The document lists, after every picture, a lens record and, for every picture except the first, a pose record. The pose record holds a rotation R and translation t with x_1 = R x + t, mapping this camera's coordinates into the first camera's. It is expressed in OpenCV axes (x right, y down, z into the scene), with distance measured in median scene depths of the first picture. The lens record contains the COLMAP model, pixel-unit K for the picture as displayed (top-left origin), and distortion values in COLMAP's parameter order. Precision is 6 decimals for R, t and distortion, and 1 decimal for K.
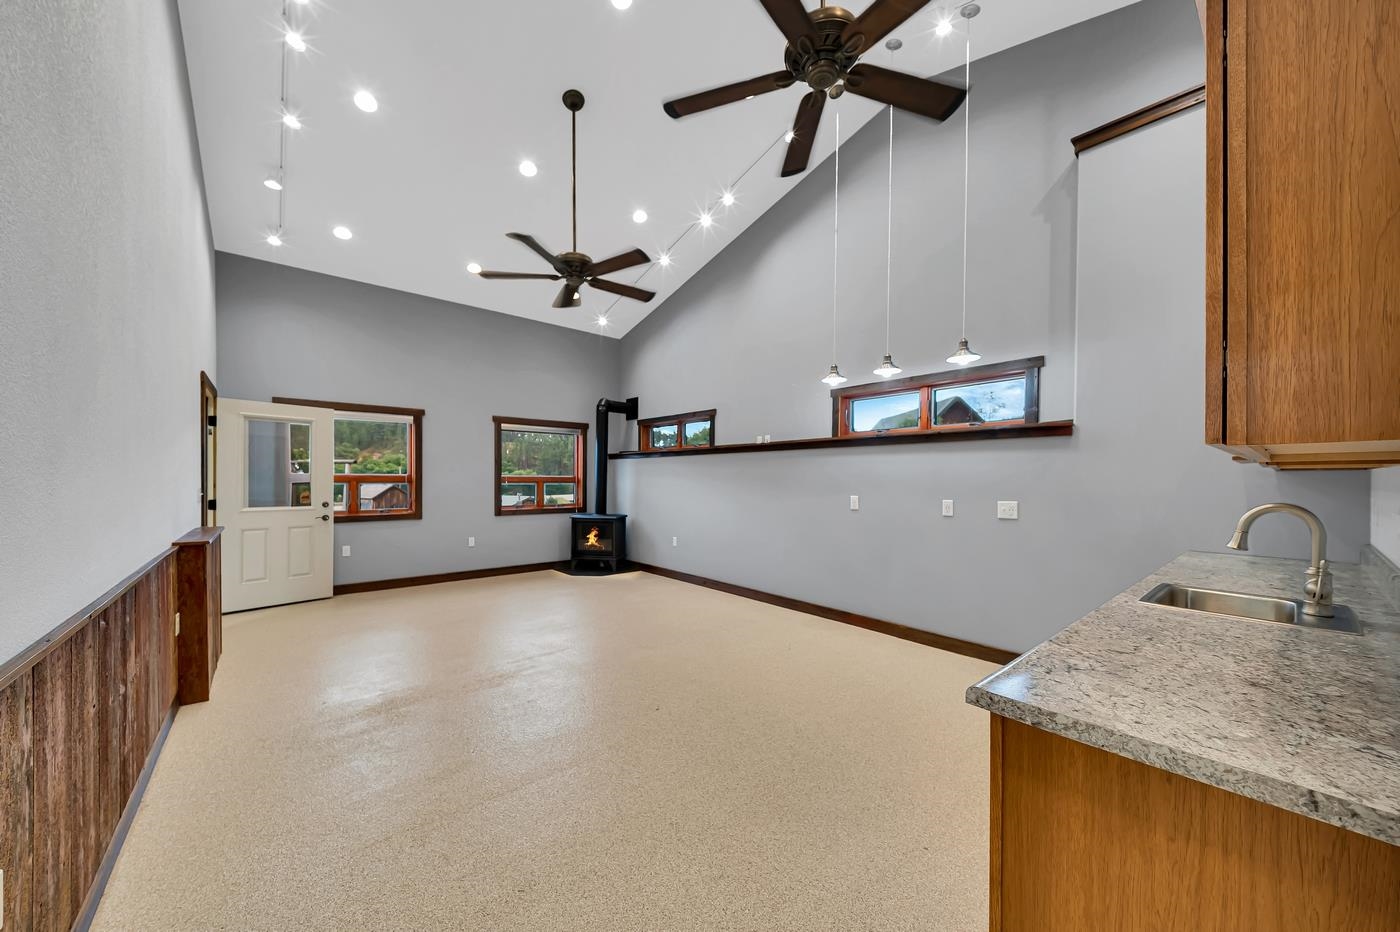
lens RADIAL K [[479.2, 0, 698.8], [0, 479.2, 482.1], [0, 0, 1]] dist [0.018367, -0.006604]
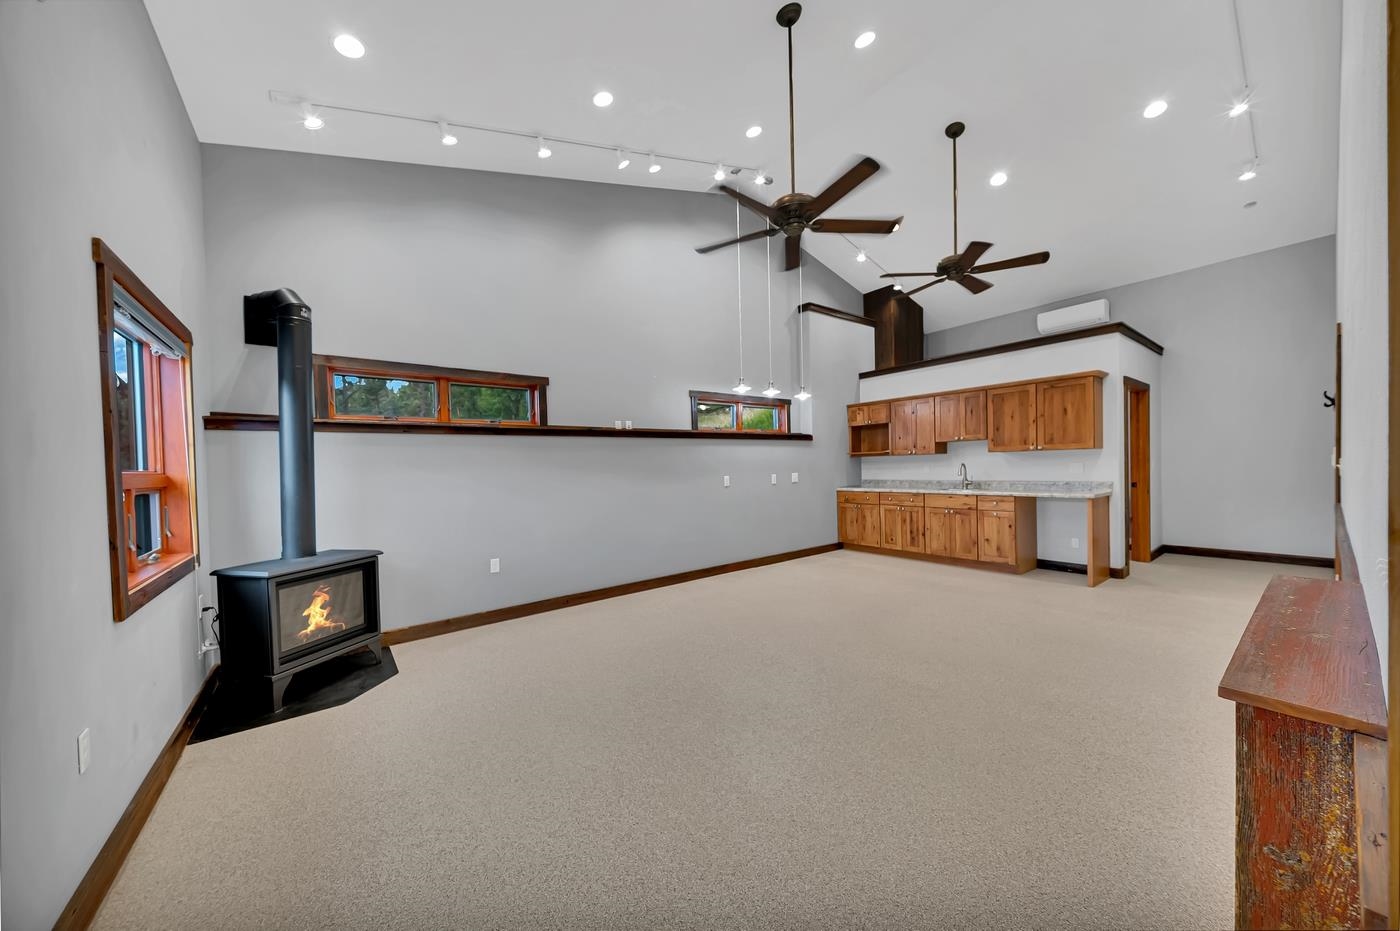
lens RADIAL K [[479.2, 0, 698.8], [0, 479.2, 481.6], [0, 0, 1]] dist [0.018367, -0.006604]
pose [[0.049896, -0.031183, 0.998267, -0.716180], [0.041548, 0.998712, 0.029121, 0.001158], [-0.997890, 0.040023, 0.051127, 0.719722]]
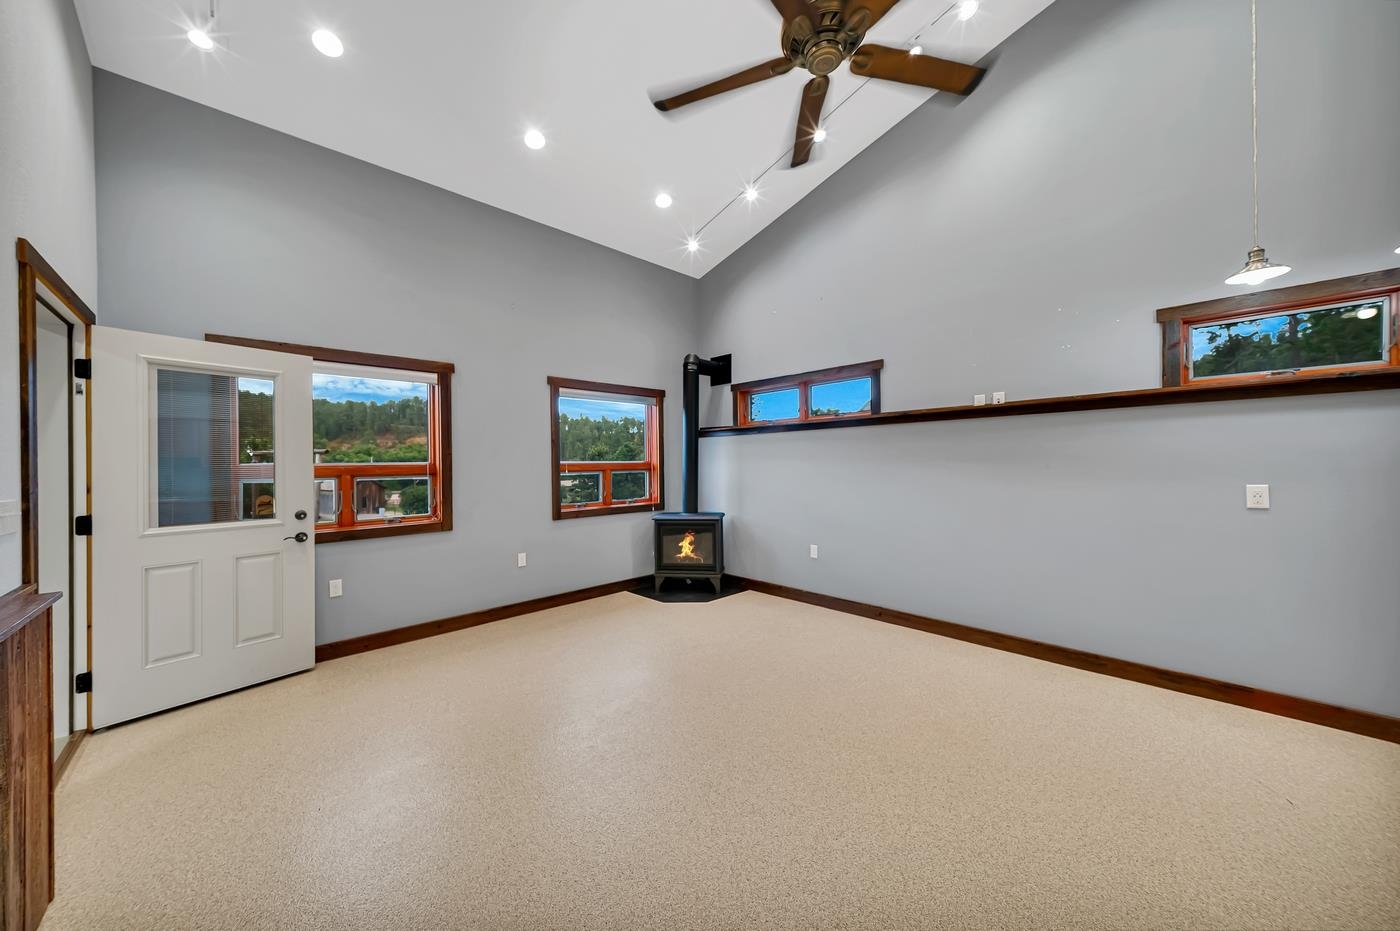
lens RADIAL K [[482.2, 0, 707.2], [0, 482.2, 467.8], [0, 0, 1]] dist [0.029169, -0.011706]
pose [[0.998718, -0.019115, 0.046881, -0.251939], [0.019033, 0.999816, 0.002186, -0.003473], [-0.046914, -0.001290, 0.998898, 0.314943]]
